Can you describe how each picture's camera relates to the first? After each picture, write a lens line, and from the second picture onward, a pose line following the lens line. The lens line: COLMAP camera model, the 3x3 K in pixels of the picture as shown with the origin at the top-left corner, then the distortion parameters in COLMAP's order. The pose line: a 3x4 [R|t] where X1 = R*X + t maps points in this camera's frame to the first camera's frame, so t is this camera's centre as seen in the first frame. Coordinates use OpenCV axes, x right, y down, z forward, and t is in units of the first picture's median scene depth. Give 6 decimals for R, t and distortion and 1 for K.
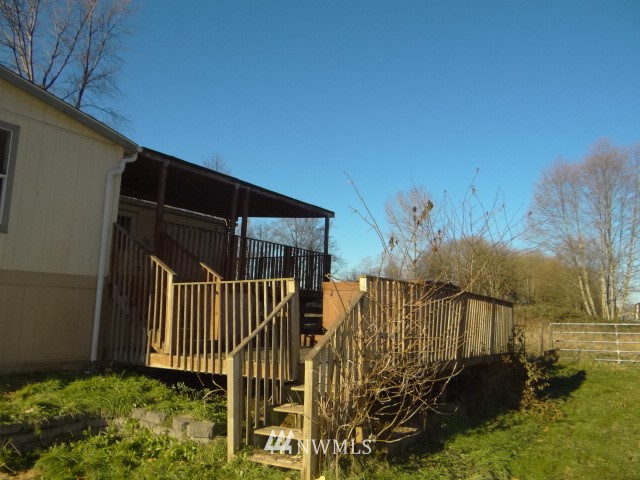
lens RADIAL K [[506.8, 0, 320.3], [0, 506.8, 241.1], [0, 0, 1]] dist [-0.013920, 0.010637]
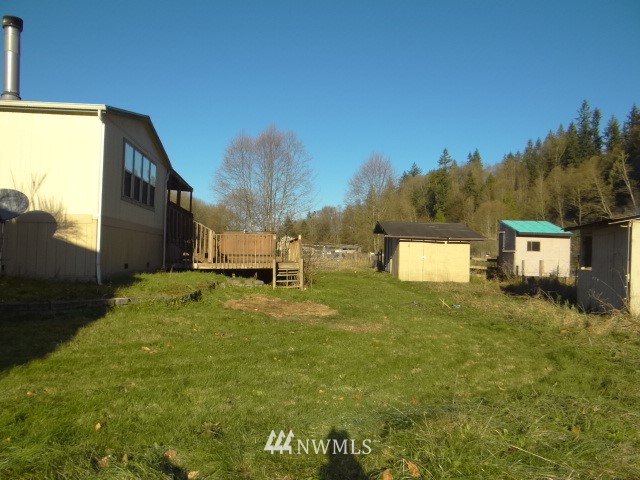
lens RADIAL K [[506.8, 0, 322.5], [0, 506.8, 239.4], [0, 0, 1]] dist [-0.013920, 0.010637]
pose [[0.772510, 0.011230, 0.634903, -0.717156], [-0.088052, 0.992079, 0.089589, -0.078708], [-0.628868, -0.125113, 0.767380, -0.605256]]
